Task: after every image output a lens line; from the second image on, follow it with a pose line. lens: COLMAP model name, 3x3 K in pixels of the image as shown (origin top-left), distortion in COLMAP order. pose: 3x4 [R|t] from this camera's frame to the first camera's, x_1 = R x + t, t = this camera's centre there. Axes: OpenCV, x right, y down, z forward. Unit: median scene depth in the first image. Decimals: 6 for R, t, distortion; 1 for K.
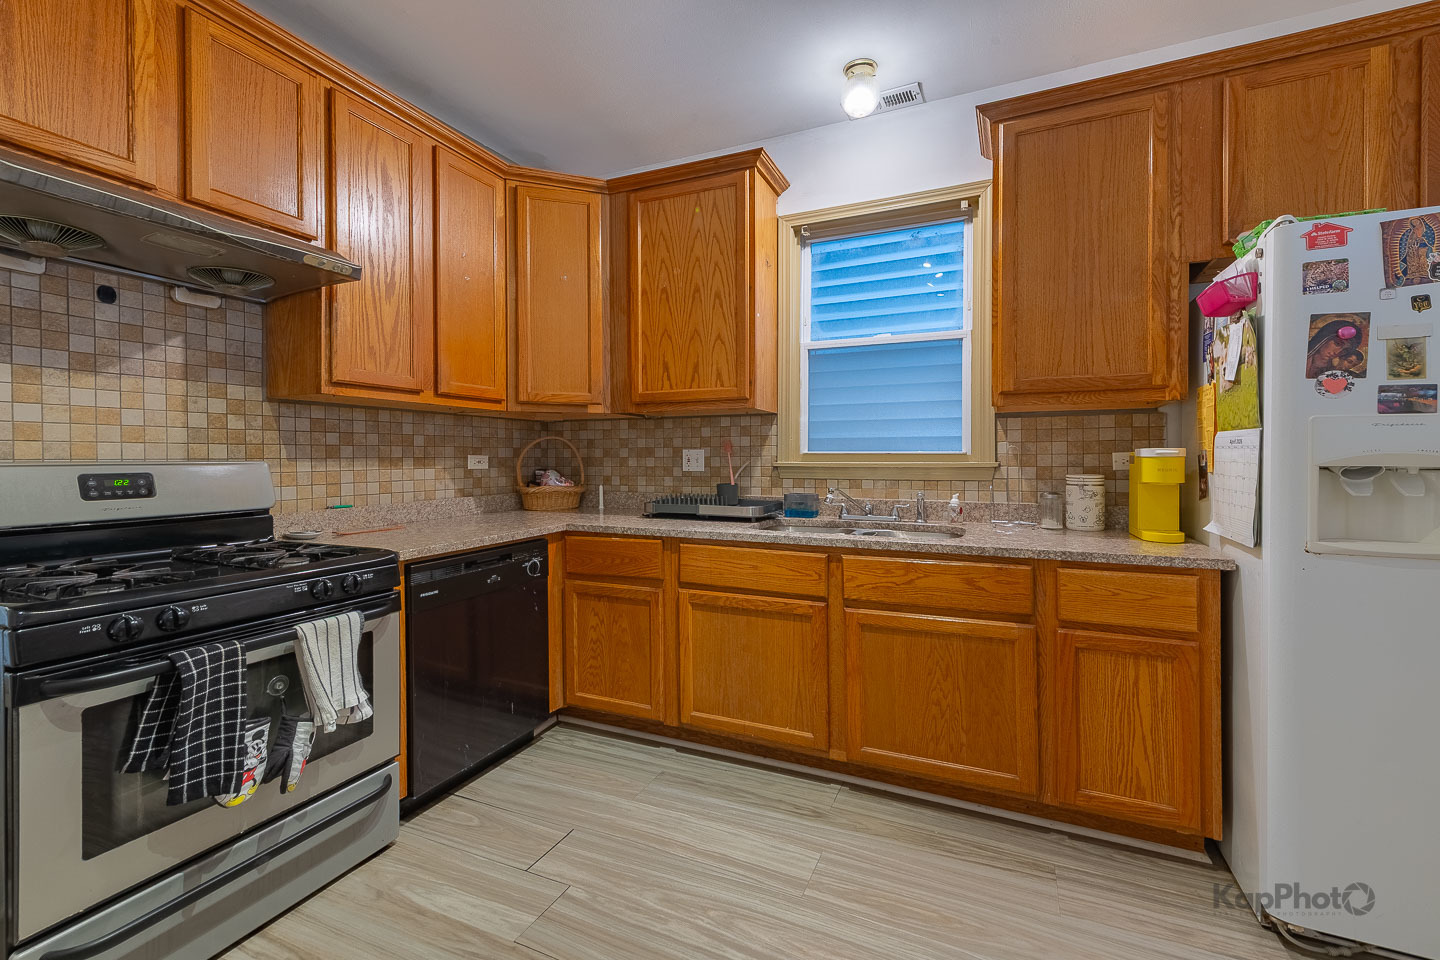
lens RADIAL K [[575.6, 0, 740.5], [0, 575.6, 467.3], [0, 0, 1]] dist [0.016131, -0.000294]
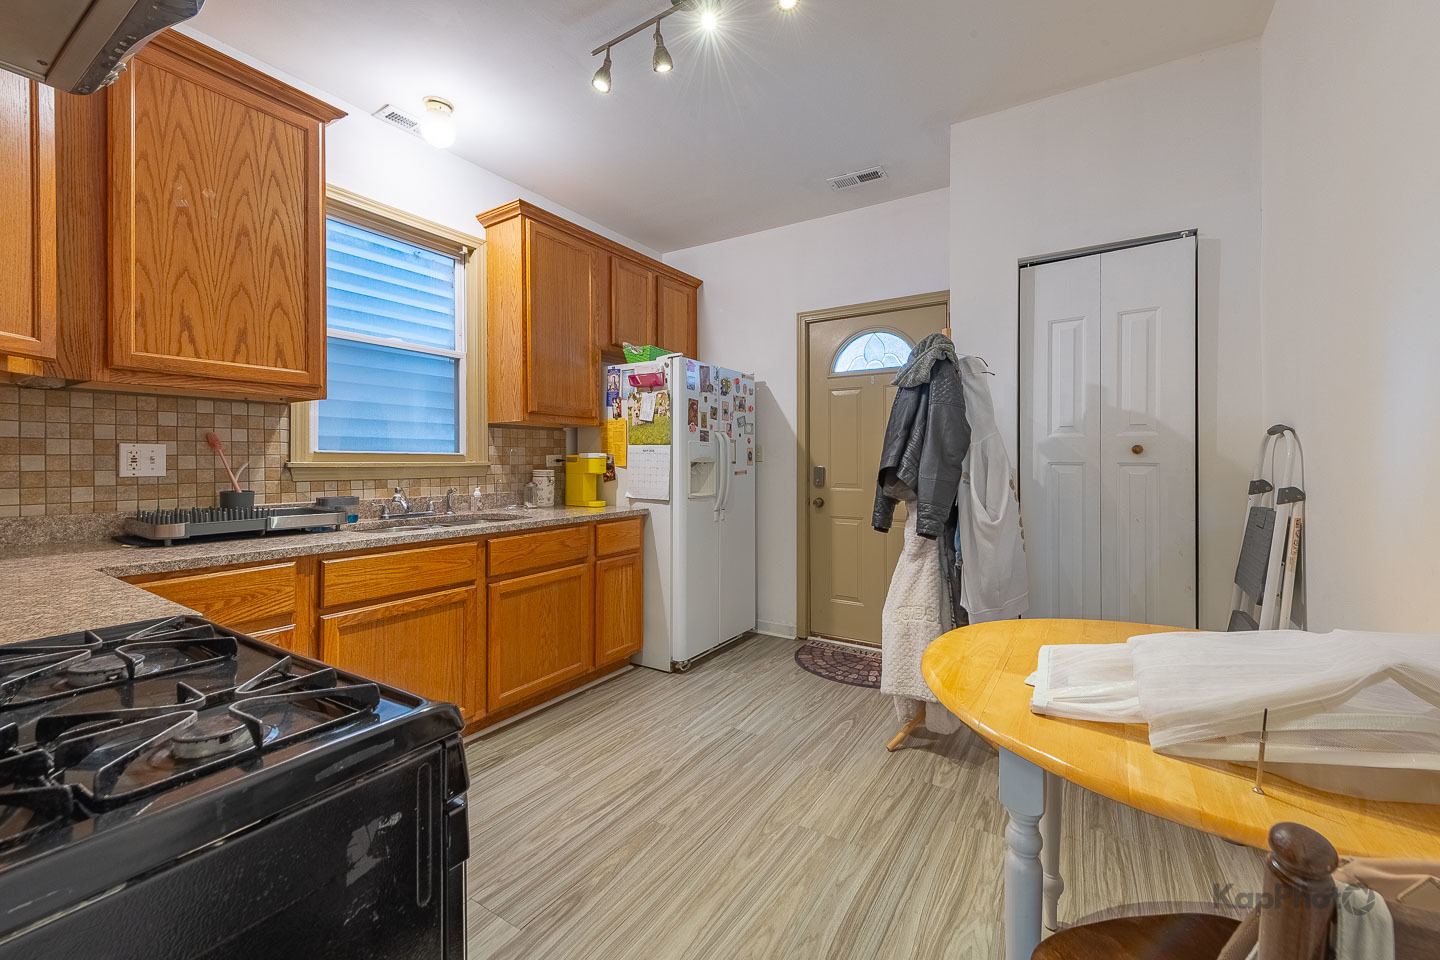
lens RADIAL K [[575.6, 0, 740.5], [0, 575.6, 467.3], [0, 0, 1]] dist [0.016131, -0.000294]
pose [[0.150154, -0.011420, 0.988597, -0.743930], [0.015623, 0.999836, 0.009177, 0.000803], [-0.988539, 0.014067, 0.150308, 0.254255]]
